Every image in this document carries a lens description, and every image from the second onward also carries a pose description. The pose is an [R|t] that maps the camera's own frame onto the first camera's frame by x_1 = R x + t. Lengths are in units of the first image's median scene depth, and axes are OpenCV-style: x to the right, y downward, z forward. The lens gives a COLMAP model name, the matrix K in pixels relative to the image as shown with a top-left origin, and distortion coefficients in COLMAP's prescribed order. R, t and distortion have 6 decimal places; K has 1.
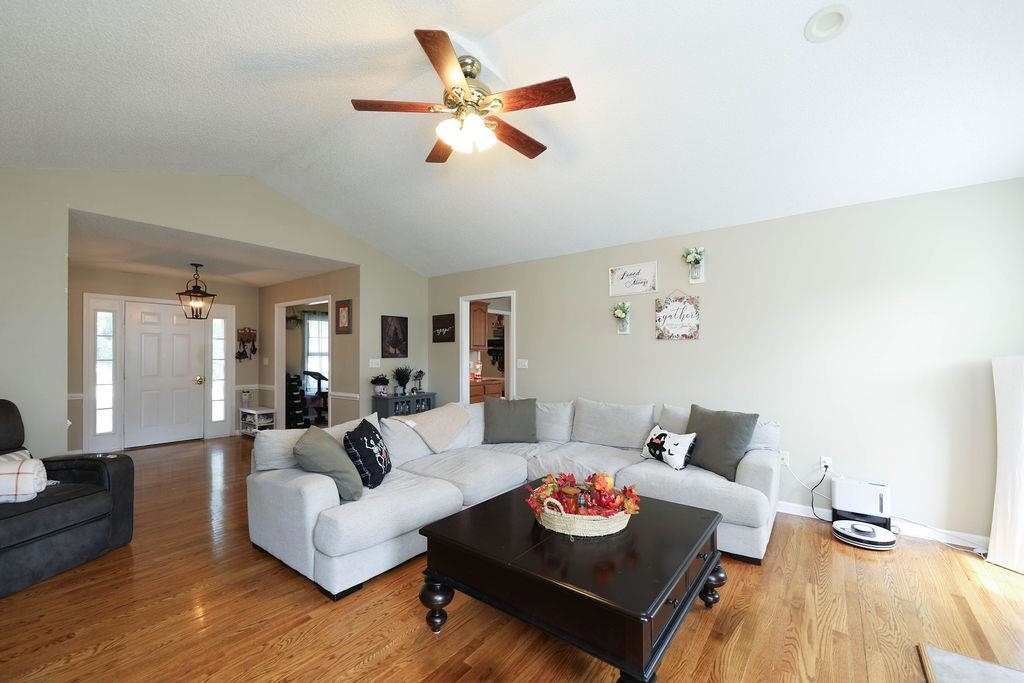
lens RADIAL K [[412.7, 0, 503.4], [0, 412.7, 347.9], [0, 0, 1]] dist [0.009558, -0.000065]
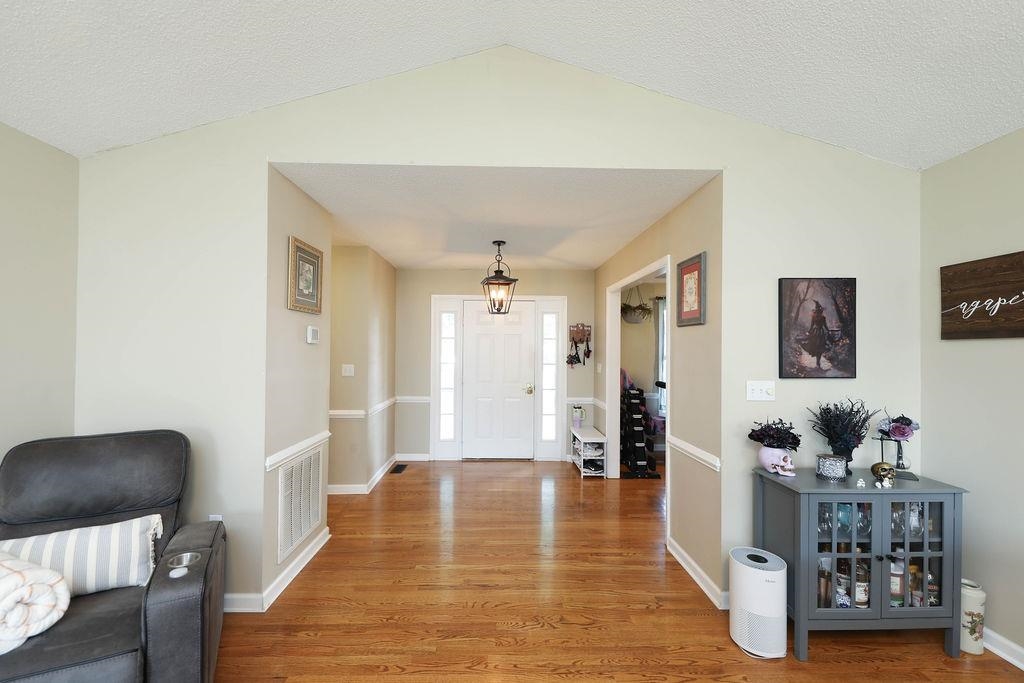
lens RADIAL K [[412.7, 0, 503.4], [0, 412.7, 347.9], [0, 0, 1]] dist [0.009558, -0.000065]
pose [[0.633433, 0.000794, -0.773797, -0.141871], [0.006960, 0.999953, 0.006723, -0.012059], [0.773766, -0.009644, 0.633398, 0.501276]]
